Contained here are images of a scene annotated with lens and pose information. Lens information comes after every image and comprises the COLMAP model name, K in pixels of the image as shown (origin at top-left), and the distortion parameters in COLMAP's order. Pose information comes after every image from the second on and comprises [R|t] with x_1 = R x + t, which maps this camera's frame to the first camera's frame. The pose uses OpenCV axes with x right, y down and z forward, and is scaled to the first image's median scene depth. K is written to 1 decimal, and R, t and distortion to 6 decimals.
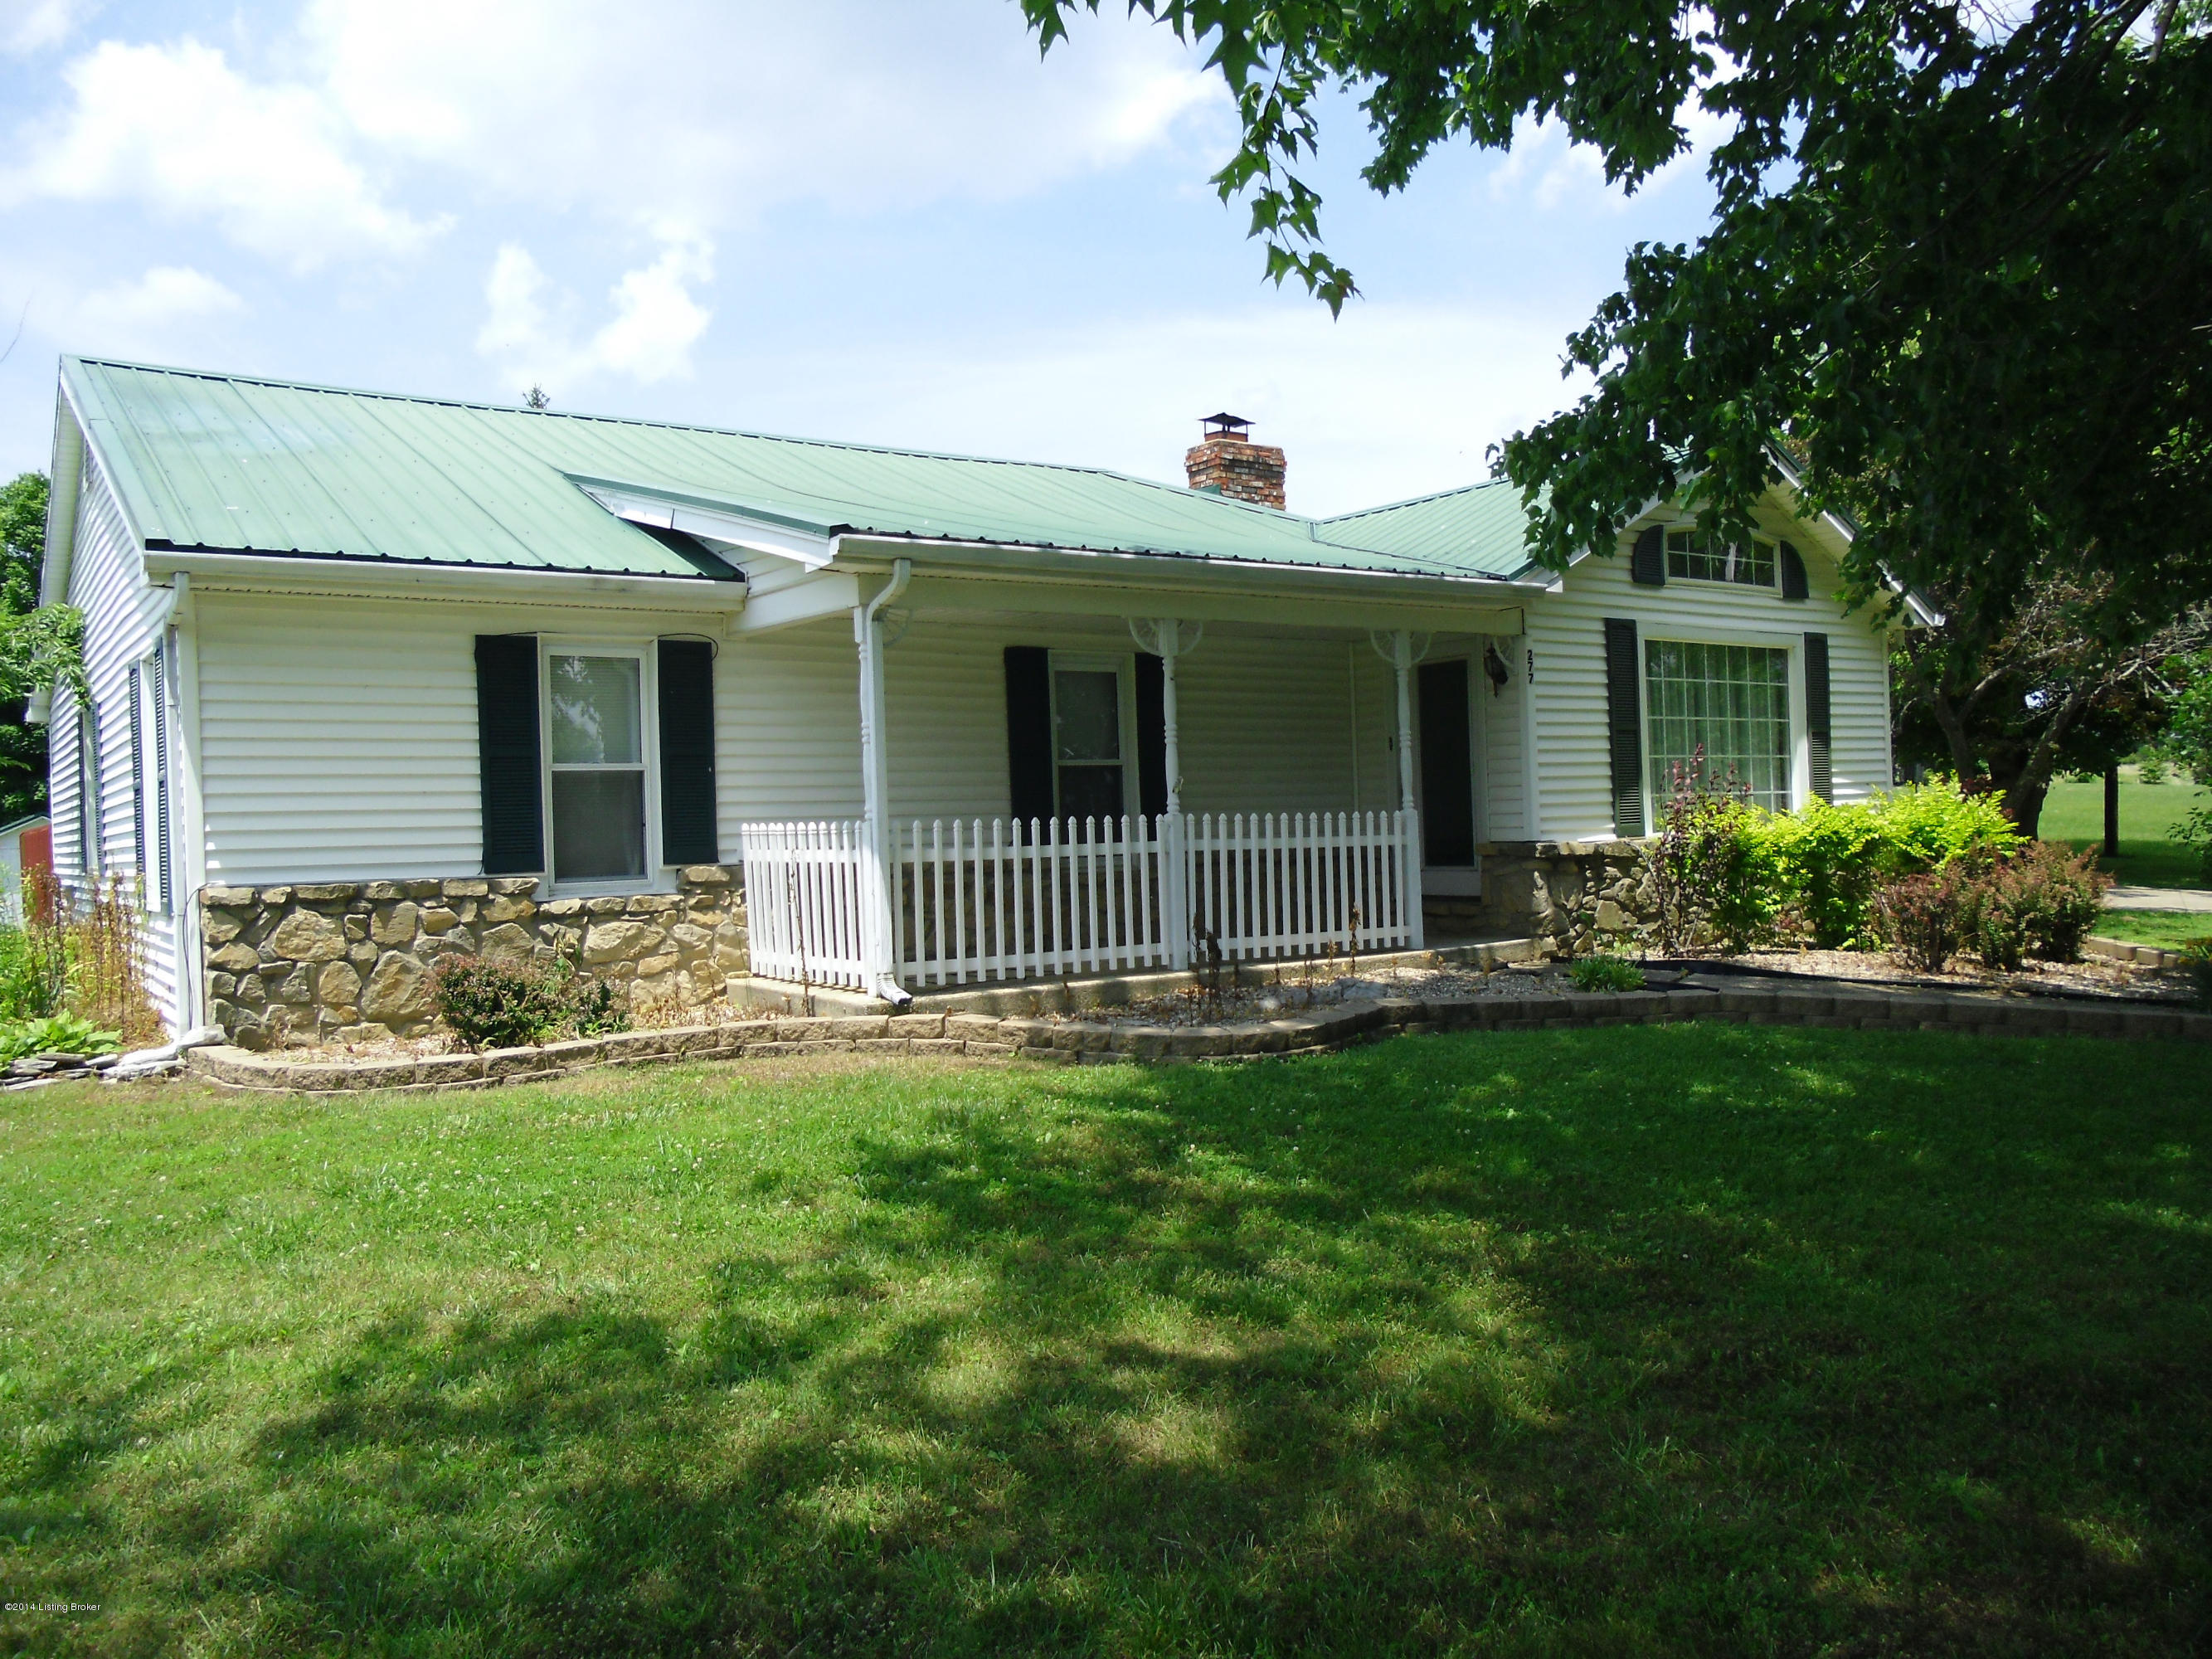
lens RADIAL K [[1723.6, 0, 1105.9], [0, 1723.6, 836.6], [0, 0, 1]] dist [-0.011090, 0.000031]
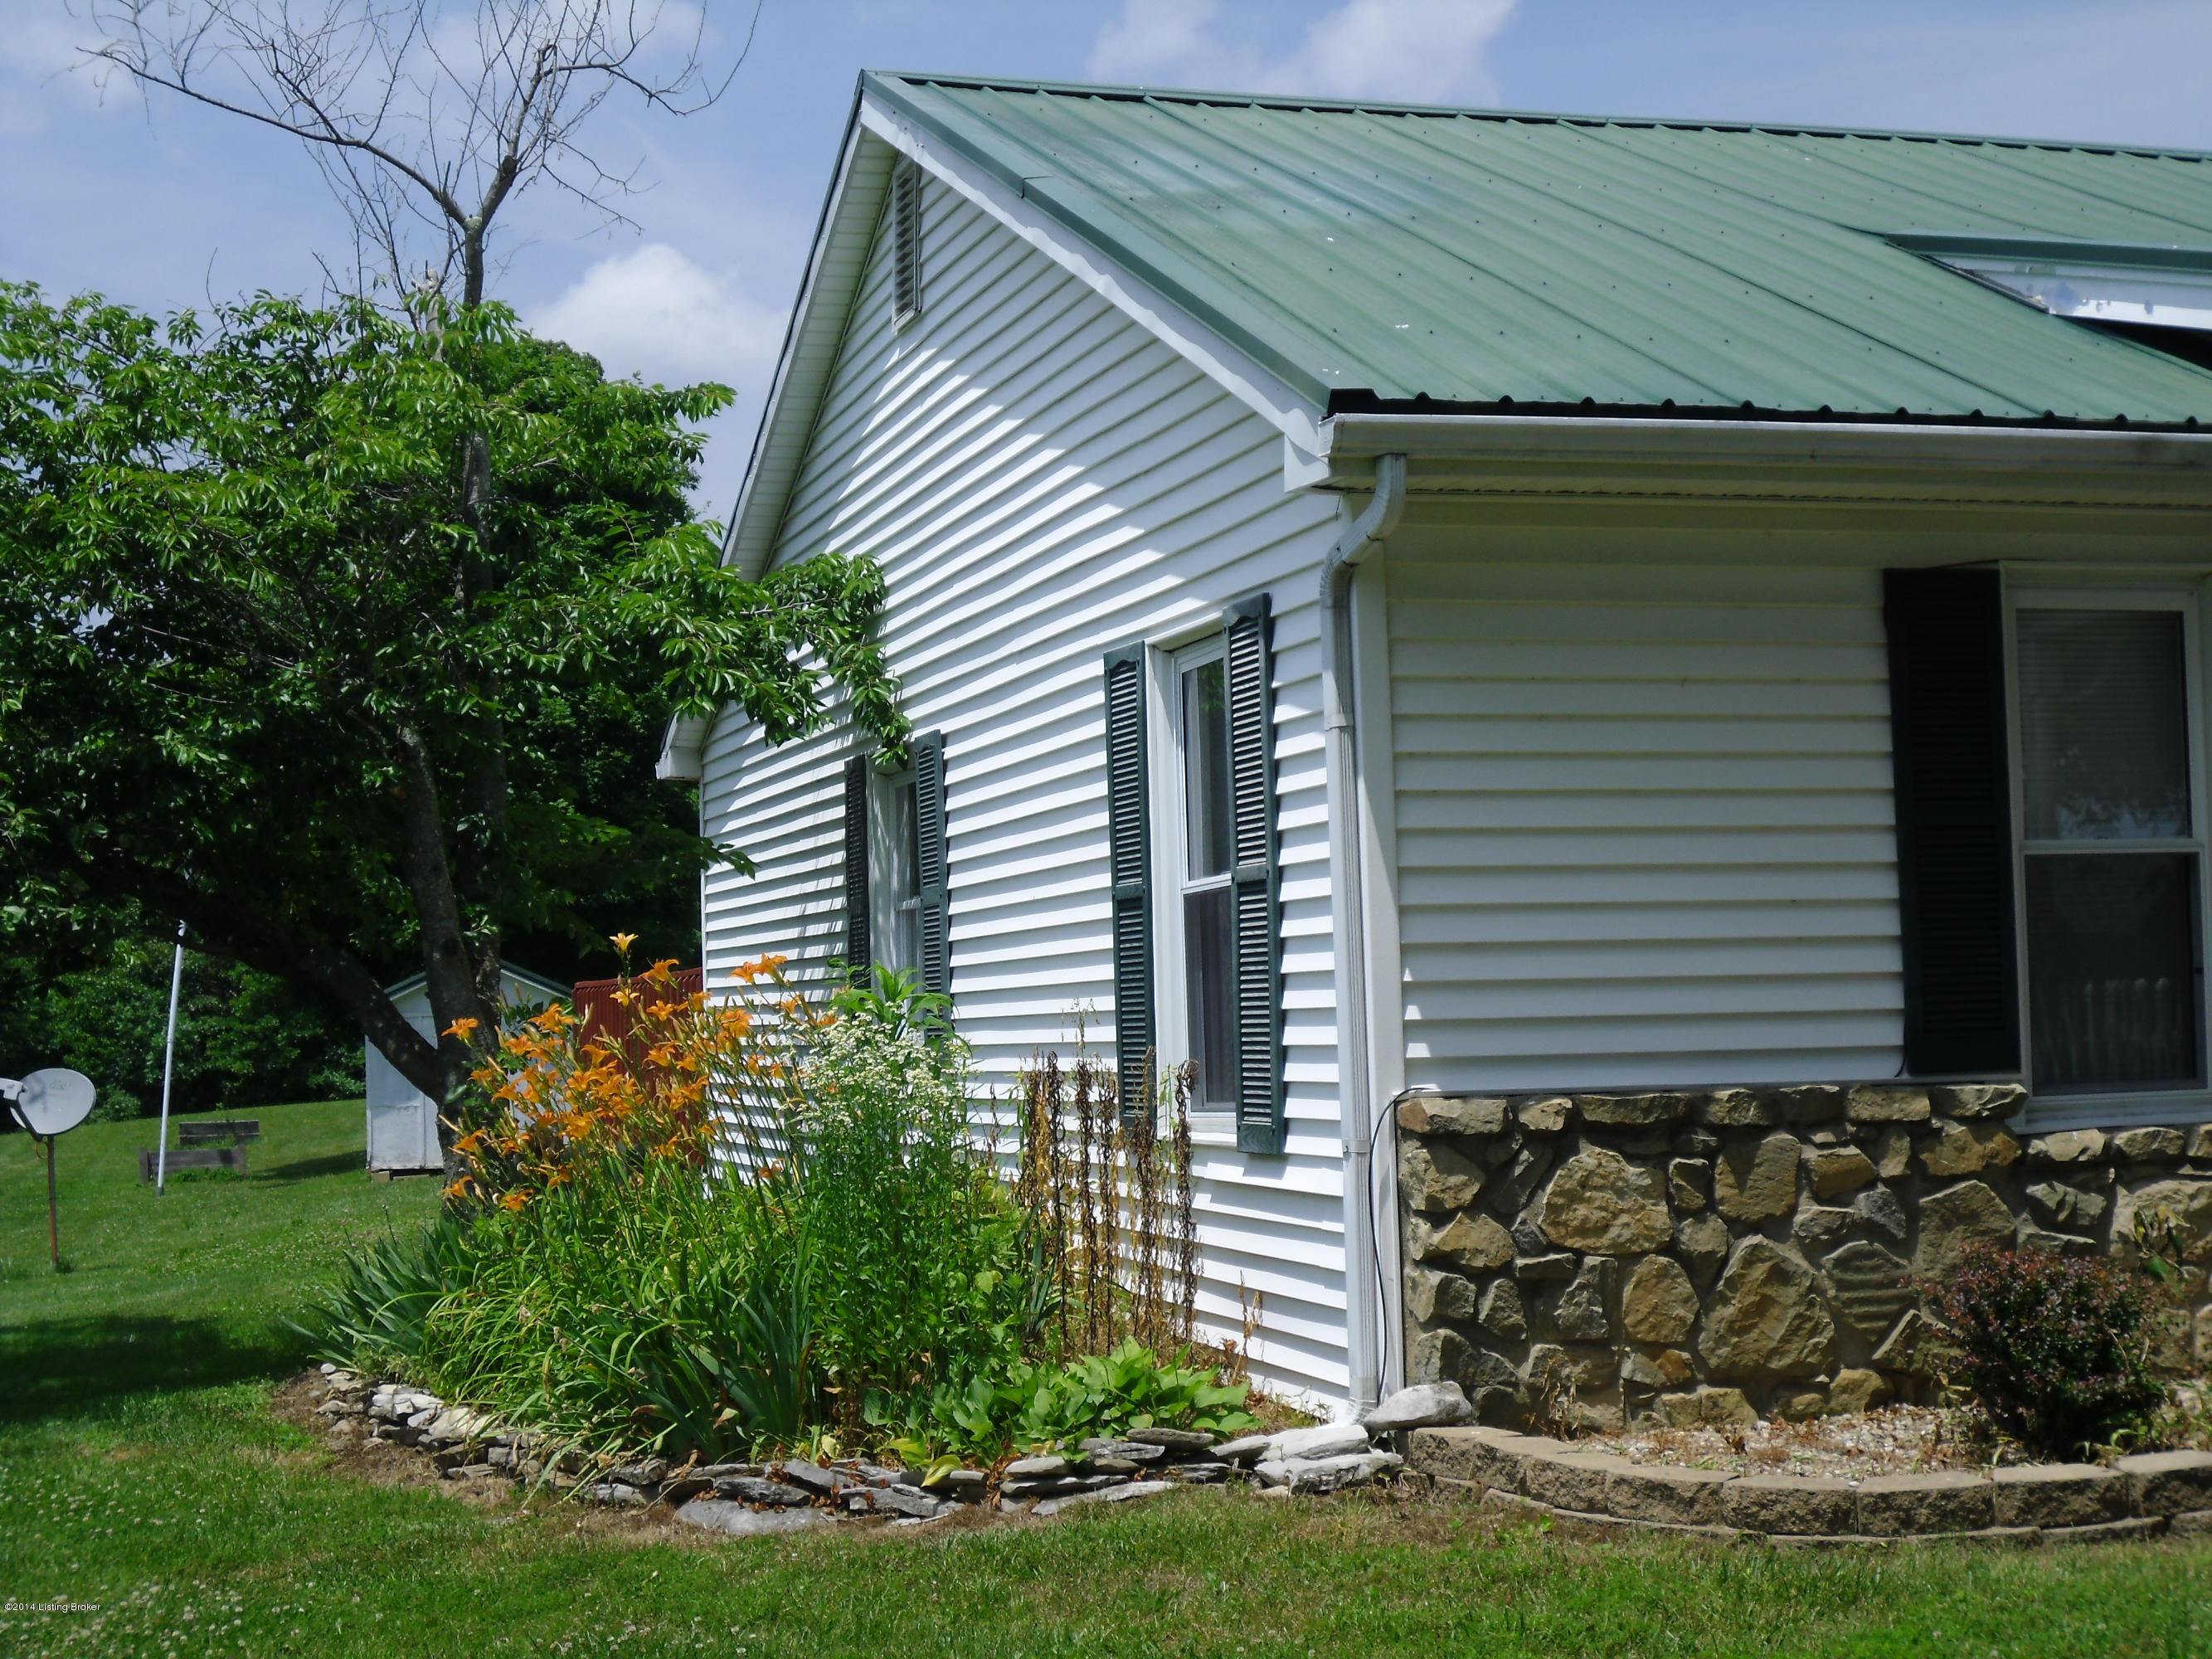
lens RADIAL K [[3539.8, 0, 1106.0], [0, 3539.8, 823.2], [0, 0, 1]] dist [-0.134542, 0.000000]
pose [[0.947918, -0.010734, -0.318333, -0.278925], [-0.005183, 0.998780, -0.049112, 0.001549], [0.318471, 0.048204, 0.946706, 0.021173]]
